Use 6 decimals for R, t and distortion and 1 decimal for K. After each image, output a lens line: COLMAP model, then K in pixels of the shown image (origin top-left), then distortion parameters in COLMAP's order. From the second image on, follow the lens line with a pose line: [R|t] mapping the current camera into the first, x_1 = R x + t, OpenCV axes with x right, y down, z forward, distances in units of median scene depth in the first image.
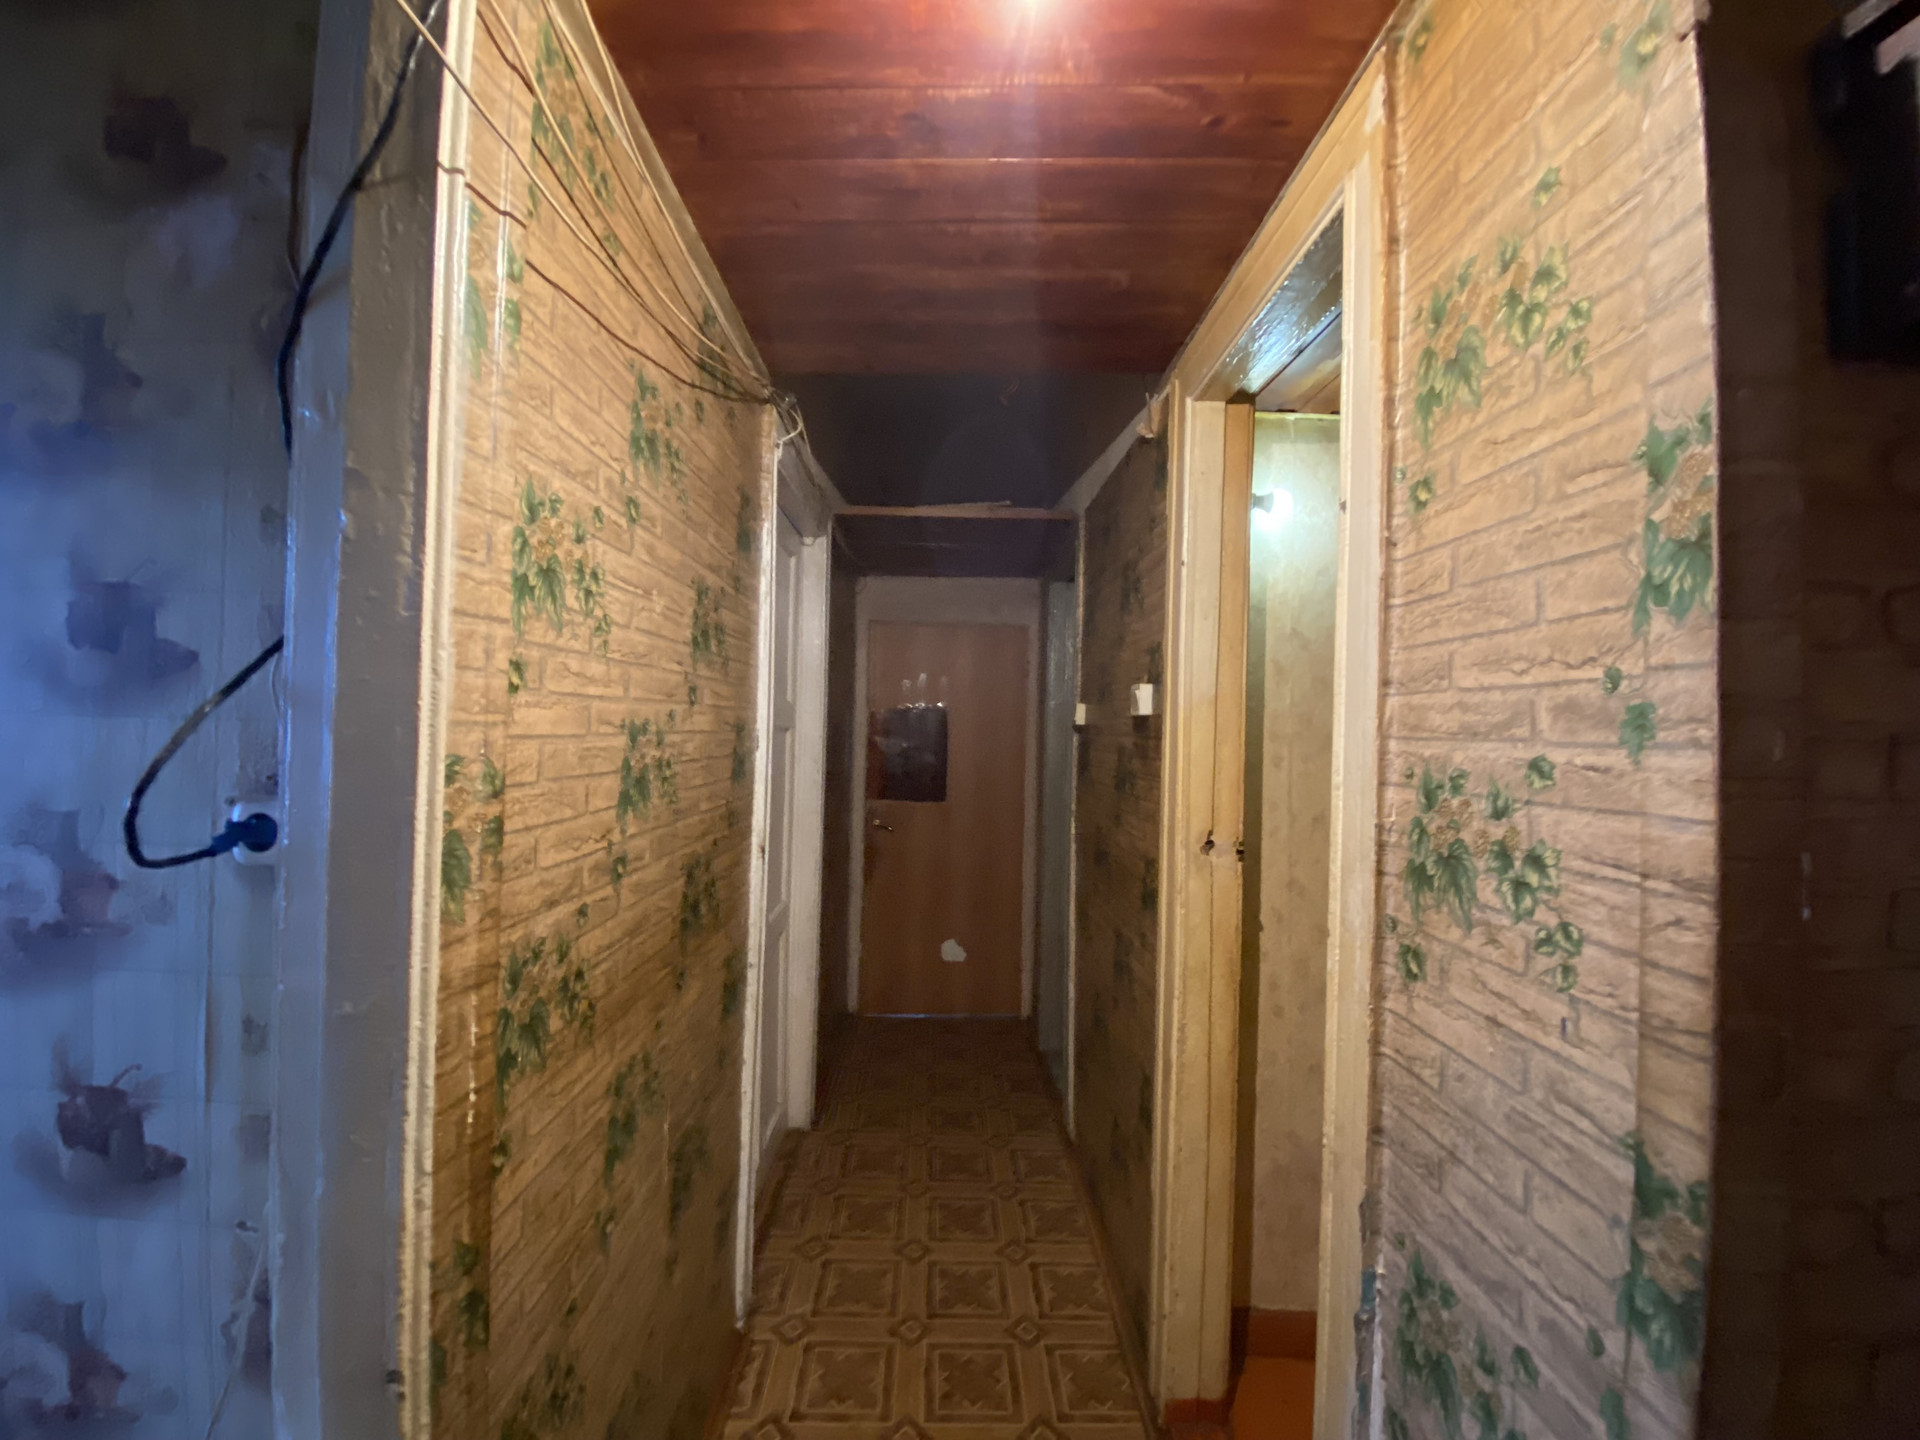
lens RADIAL K [[765.3, 0, 956.0], [0, 765.3, 705.7], [0, 0, 1]] dist [0.011640, -0.012333]
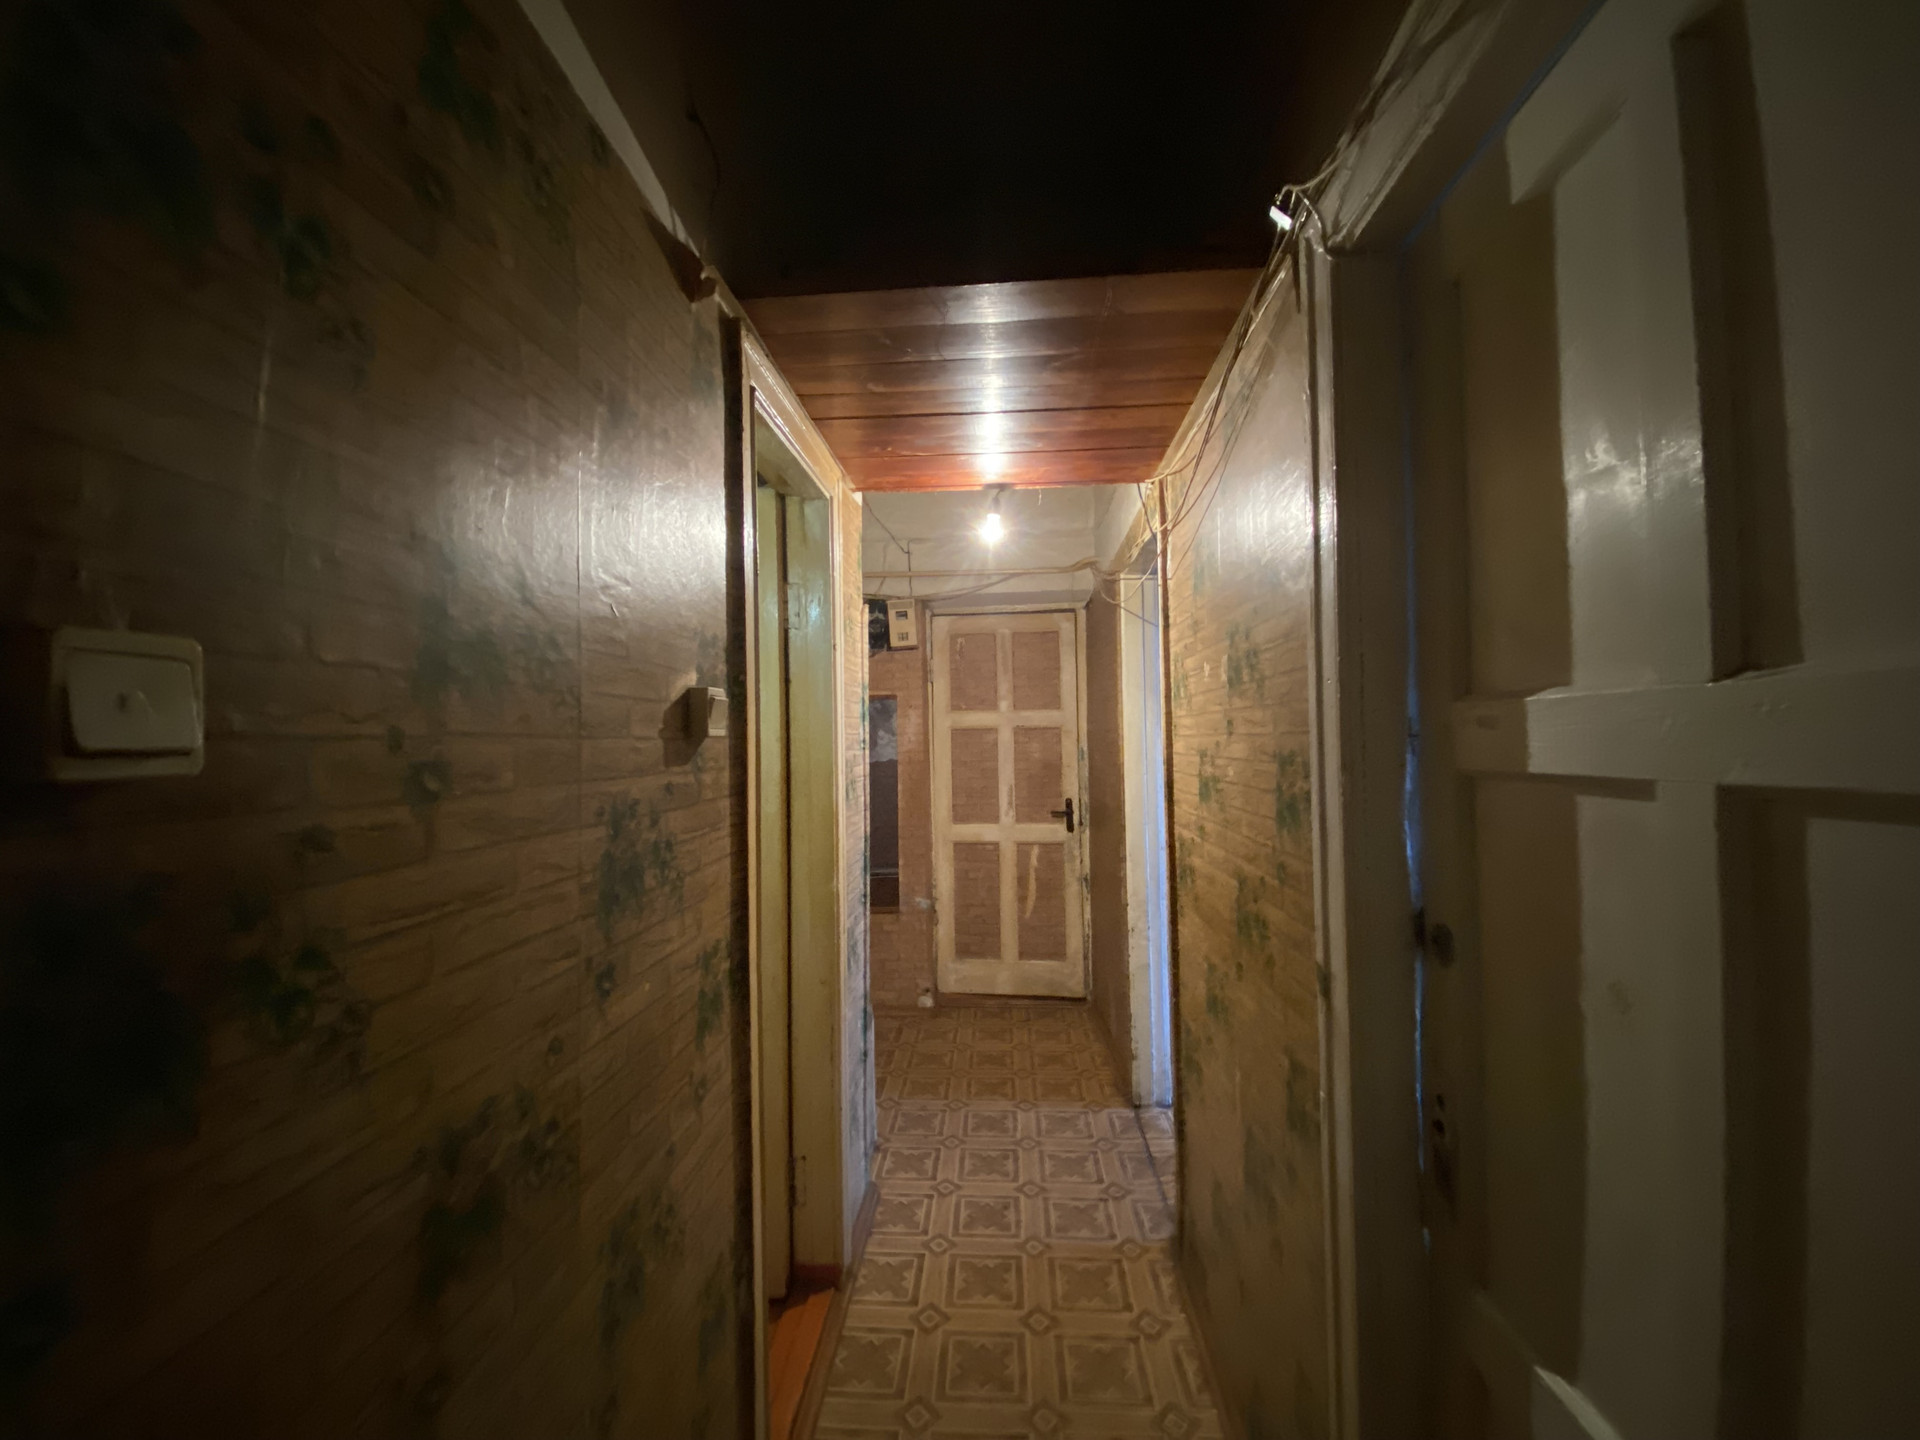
lens RADIAL K [[765.3, 0, 957.9], [0, 765.3, 725.0], [0, 0, 1]] dist [0.011640, -0.012333]
pose [[-0.996372, 0.030023, 0.079635, -0.073438], [0.027092, 0.998924, -0.037630, 0.015647], [-0.080679, -0.035336, -0.996114, 2.779140]]
